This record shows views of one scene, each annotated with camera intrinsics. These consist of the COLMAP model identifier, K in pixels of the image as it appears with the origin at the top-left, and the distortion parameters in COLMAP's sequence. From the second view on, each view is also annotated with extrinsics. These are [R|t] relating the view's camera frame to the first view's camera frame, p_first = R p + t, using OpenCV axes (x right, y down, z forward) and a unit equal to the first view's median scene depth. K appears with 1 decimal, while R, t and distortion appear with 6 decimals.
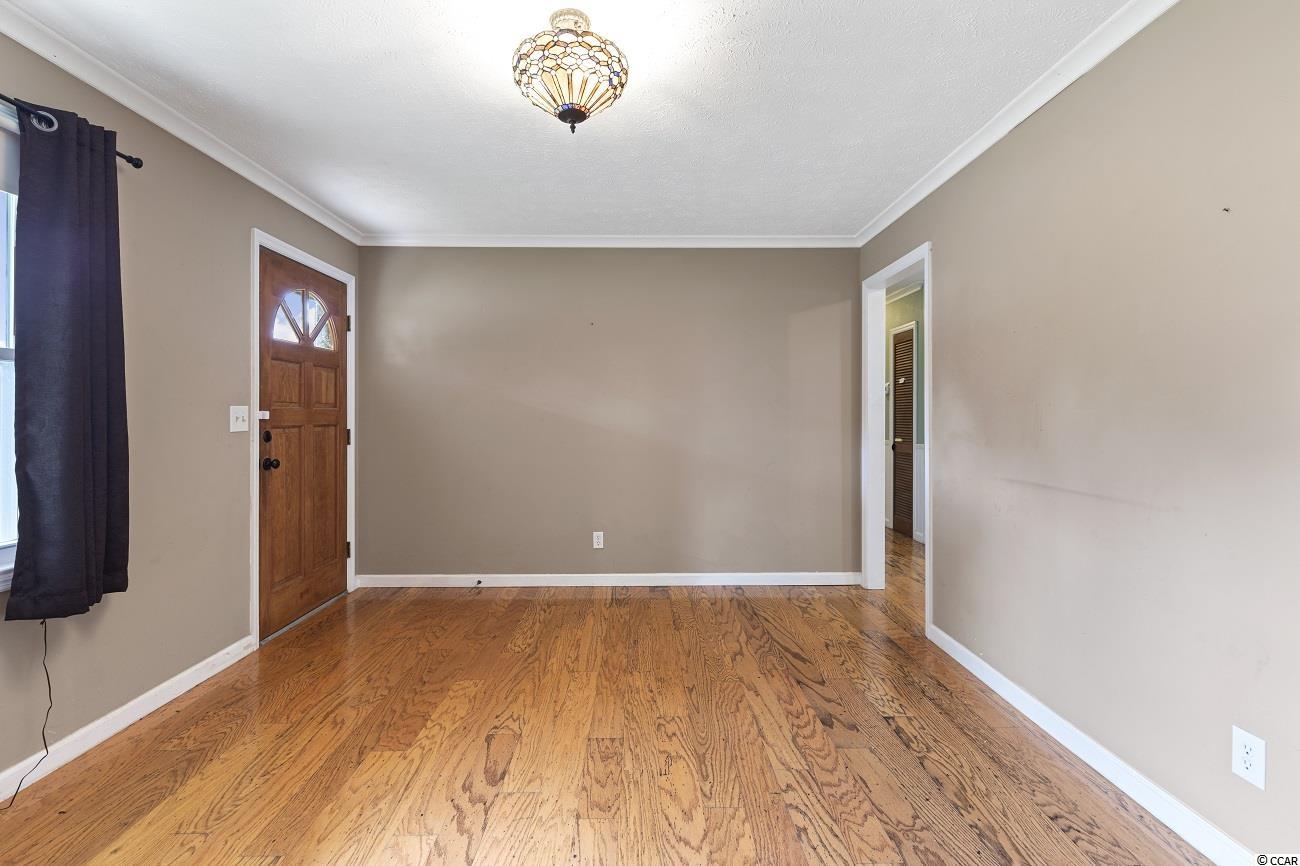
lens RADIAL K [[597.4, 0, 649.1], [0, 597.4, 404.6], [0, 0, 1]] dist [0.005161, -0.000413]
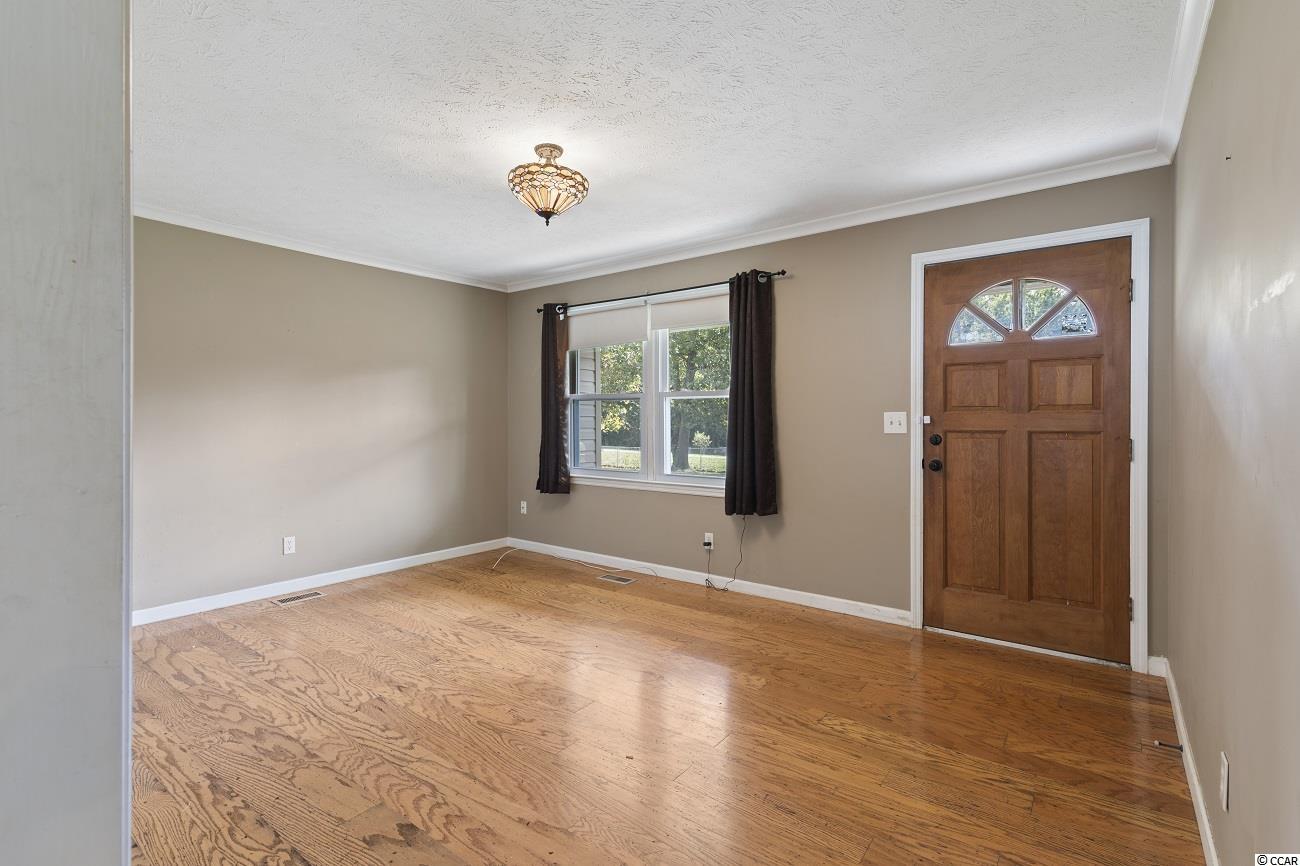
lens RADIAL K [[602.7, 0, 654.3], [0, 602.7, 415.4], [0, 0, 1]] dist [0.004047, -0.000648]
pose [[-0.614655, -0.005782, -0.788775, 0.848849], [0.013551, 0.999748, -0.017889, 0.036252], [0.788680, -0.021684, -0.614422, 2.063351]]
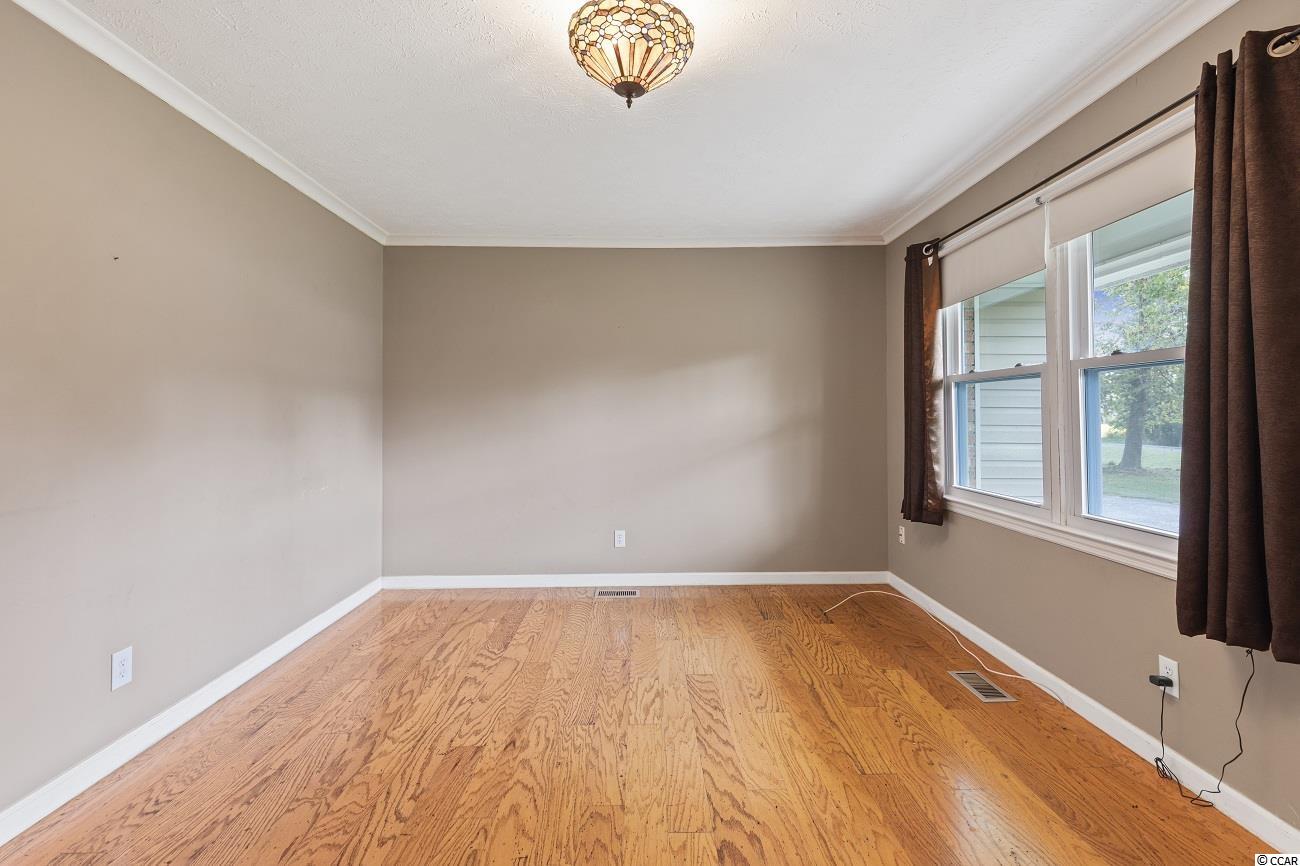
lens RADIAL K [[597.4, 0, 649.1], [0, 597.4, 404.6], [0, 0, 1]] dist [0.005161, -0.000413]
pose [[-0.999988, 0.004196, -0.002535, -0.150615], [0.004285, 0.999333, -0.036253, 0.037189], [0.002381, -0.036264, -0.999339, 1.876984]]
